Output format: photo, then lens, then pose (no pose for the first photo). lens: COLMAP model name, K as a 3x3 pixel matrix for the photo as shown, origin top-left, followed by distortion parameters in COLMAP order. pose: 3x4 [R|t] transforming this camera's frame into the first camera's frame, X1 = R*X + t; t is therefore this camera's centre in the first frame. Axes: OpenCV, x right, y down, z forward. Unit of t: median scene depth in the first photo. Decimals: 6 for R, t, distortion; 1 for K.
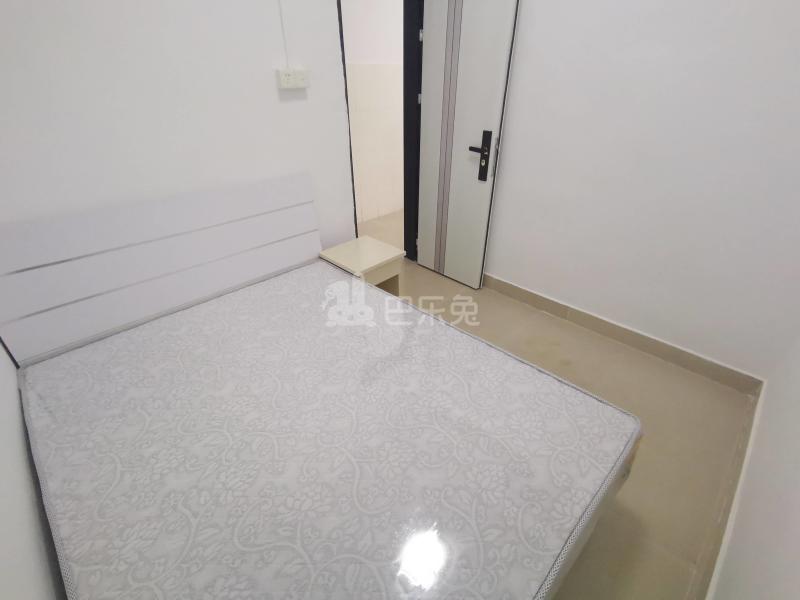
lens RADIAL K [[372.7, 0, 394.6], [0, 372.7, 300.6], [0, 0, 1]] dist [0.015422, 0.000107]
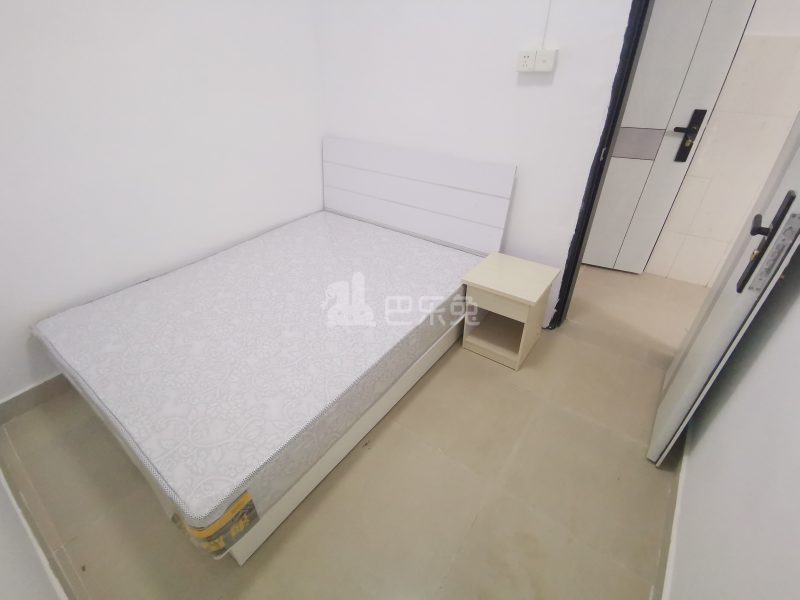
lens RADIAL K [[372.7, 0, 394.6], [0, 372.7, 300.6], [0, 0, 1]] dist [0.015422, 0.000107]
pose [[0.138487, 0.550971, -0.822953, 0.999385], [-0.505764, 0.753779, 0.419548, -0.507505], [0.851484, 0.358118, 0.383050, 0.801556]]
